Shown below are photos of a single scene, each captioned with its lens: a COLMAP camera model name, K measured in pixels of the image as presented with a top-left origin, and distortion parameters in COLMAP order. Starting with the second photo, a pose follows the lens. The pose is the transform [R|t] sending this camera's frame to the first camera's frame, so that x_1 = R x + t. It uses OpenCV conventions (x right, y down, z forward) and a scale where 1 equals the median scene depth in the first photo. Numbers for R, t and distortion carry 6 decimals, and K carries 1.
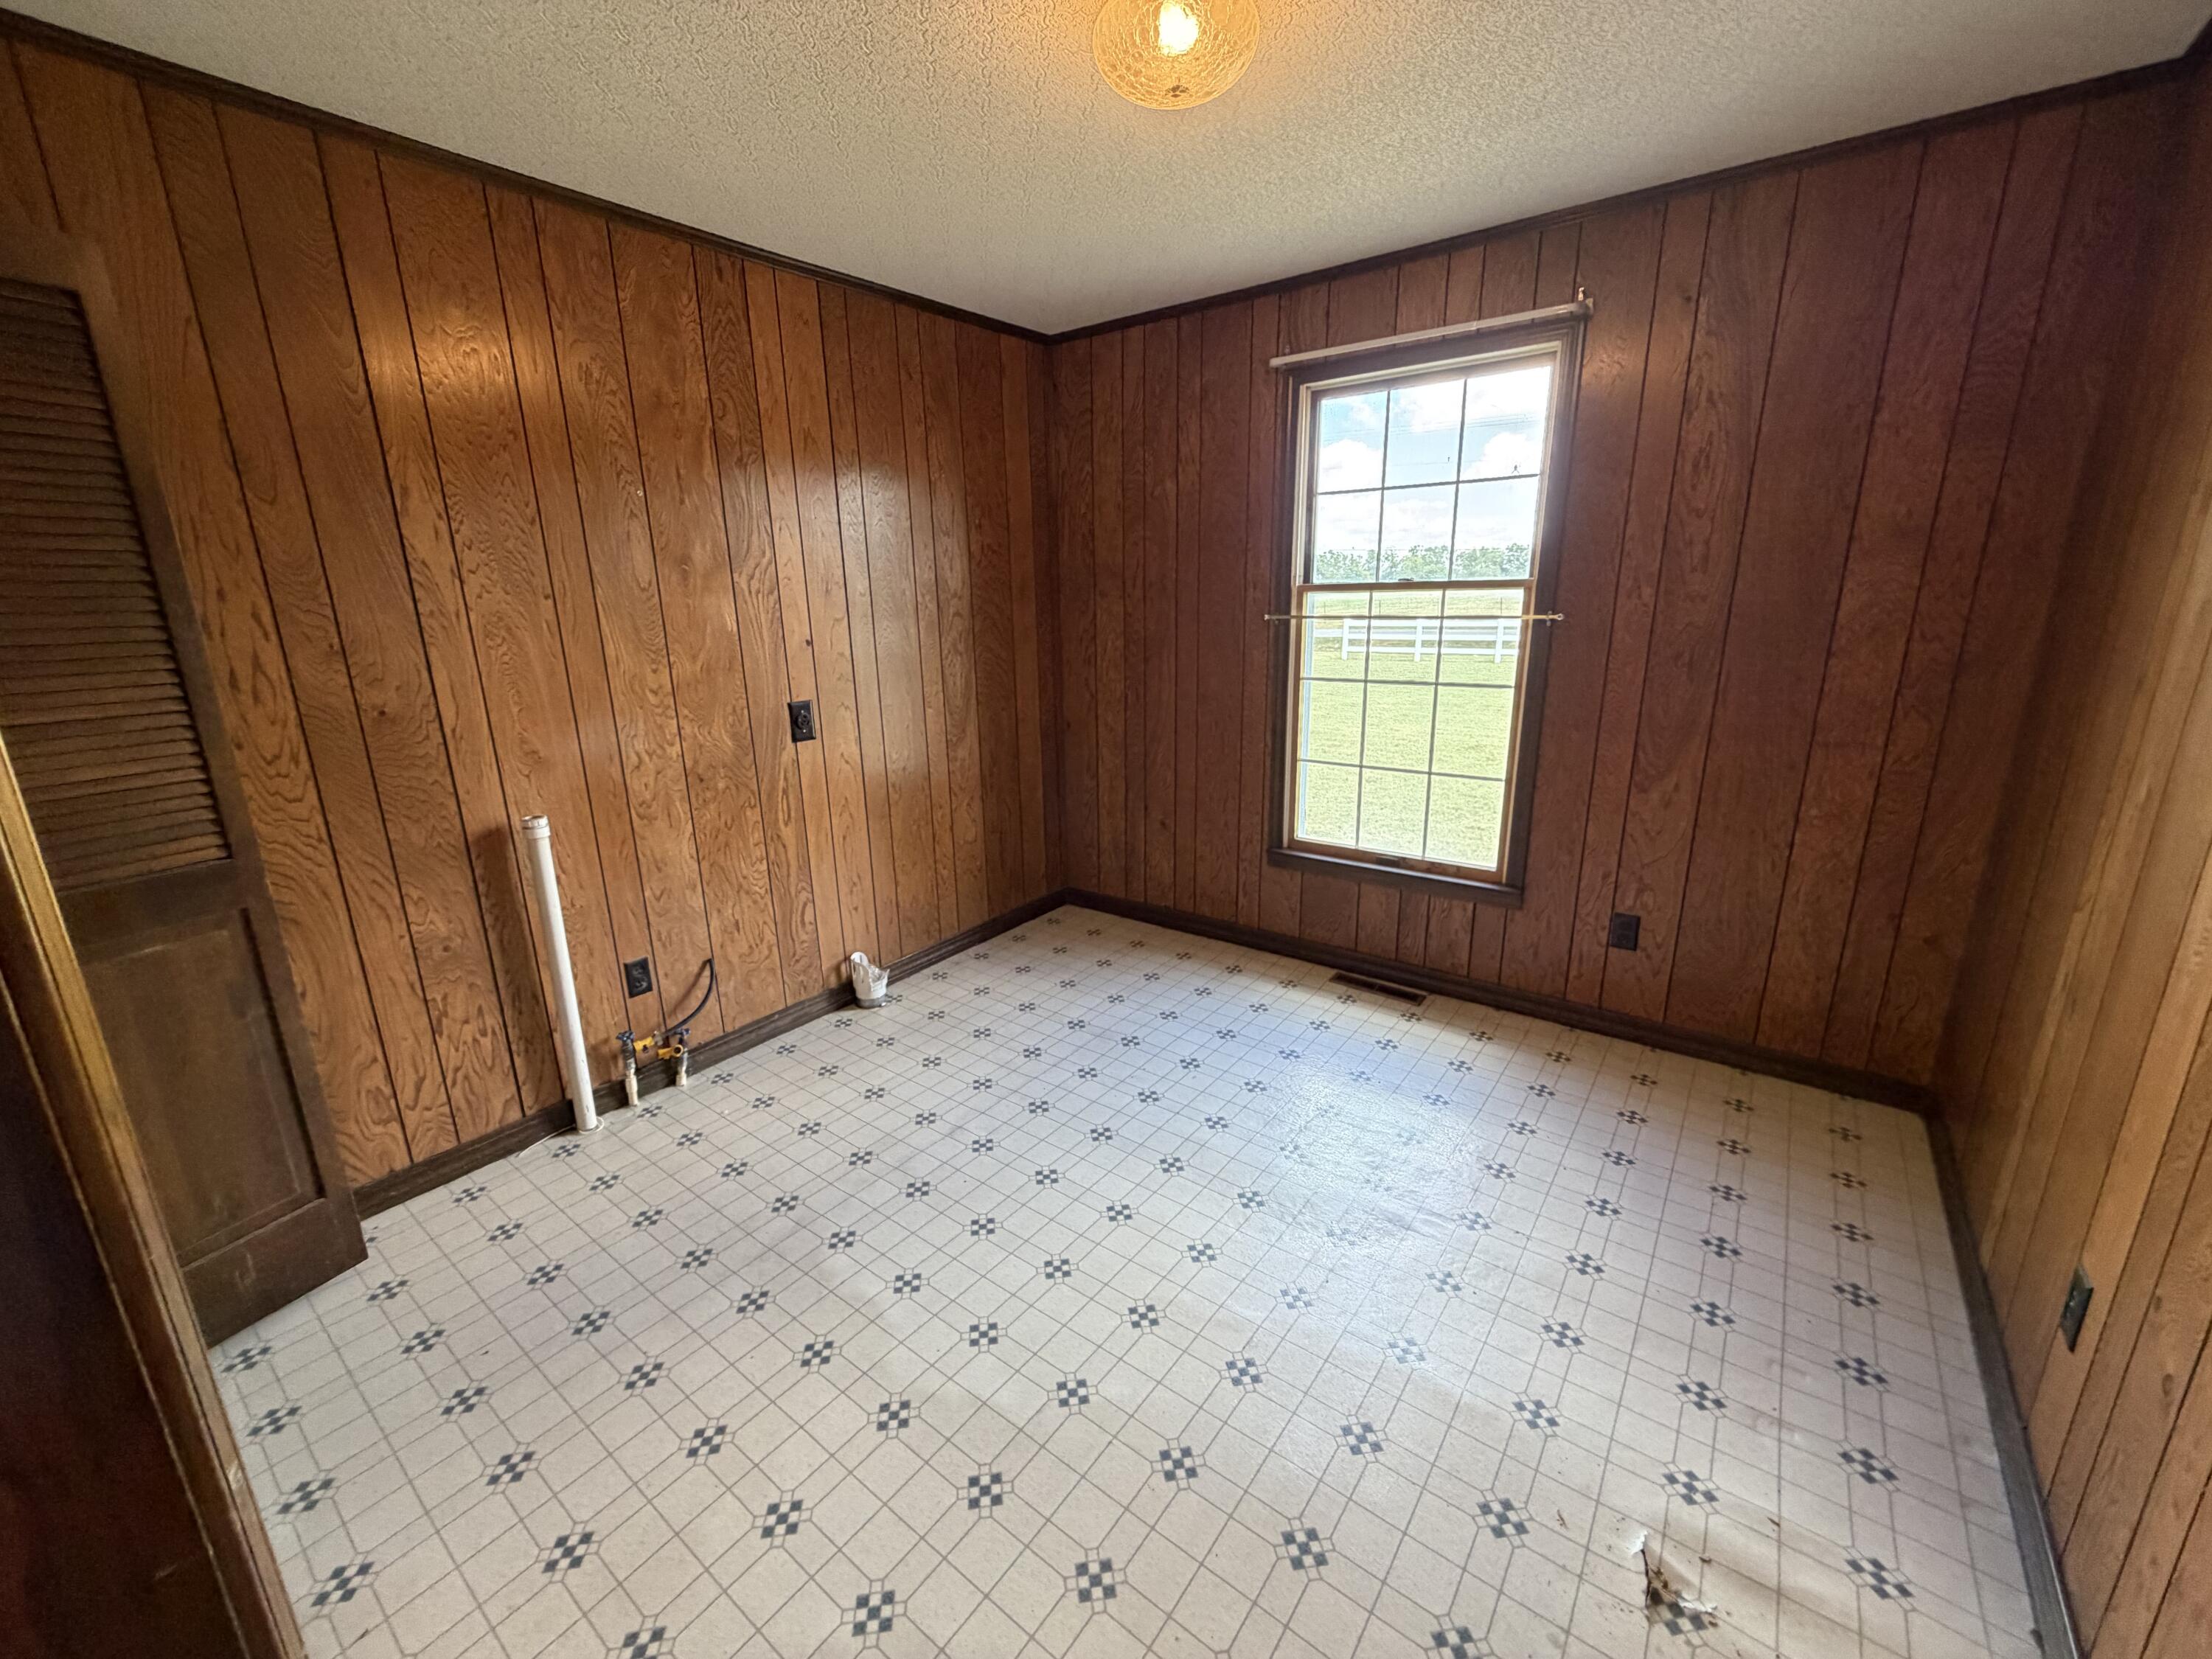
lens RADIAL K [[883.6, 0, 1101.1], [0, 883.6, 825.0], [0, 0, 1]] dist [-0.000420, -0.000531]
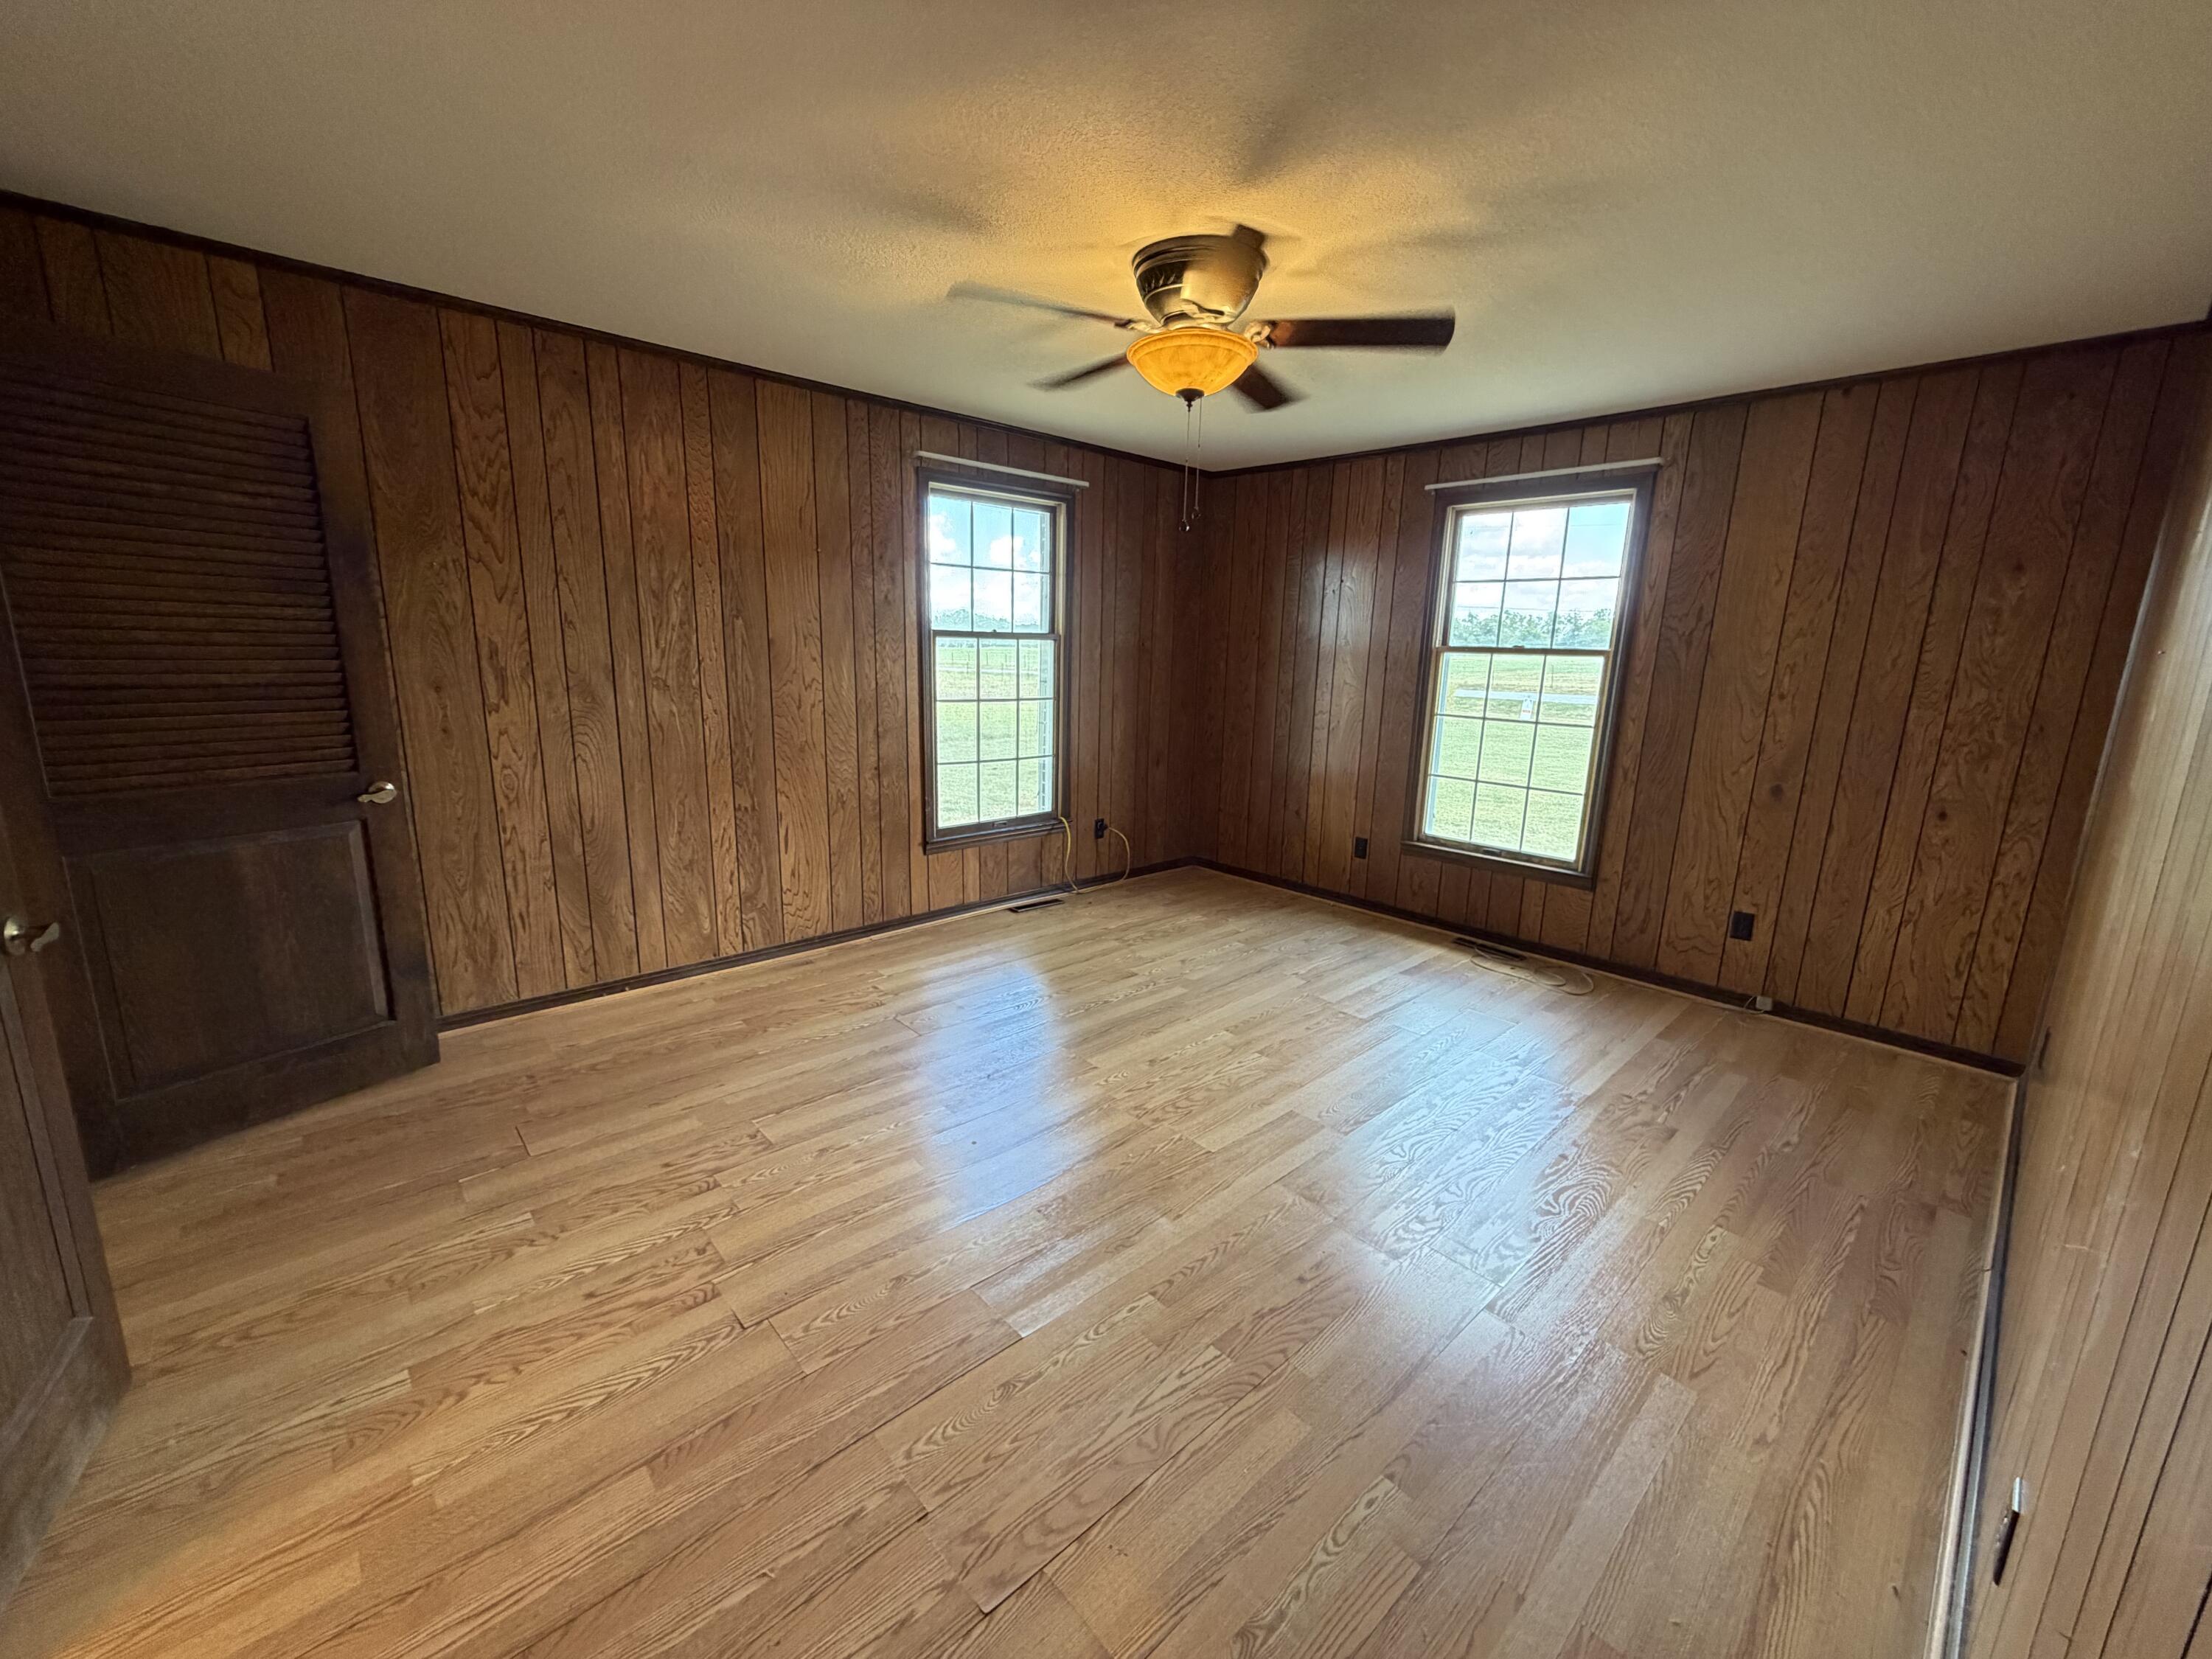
lens RADIAL K [[883.6, 0, 1101.2], [0, 883.6, 821.8], [0, 0, 1]] dist [-0.000420, -0.000531]
pose [[0.984303, 0.077426, -0.158598, -0.053463], [-0.085821, 0.995212, -0.046781, 0.111715], [0.154216, 0.059658, 0.986234, -0.429790]]
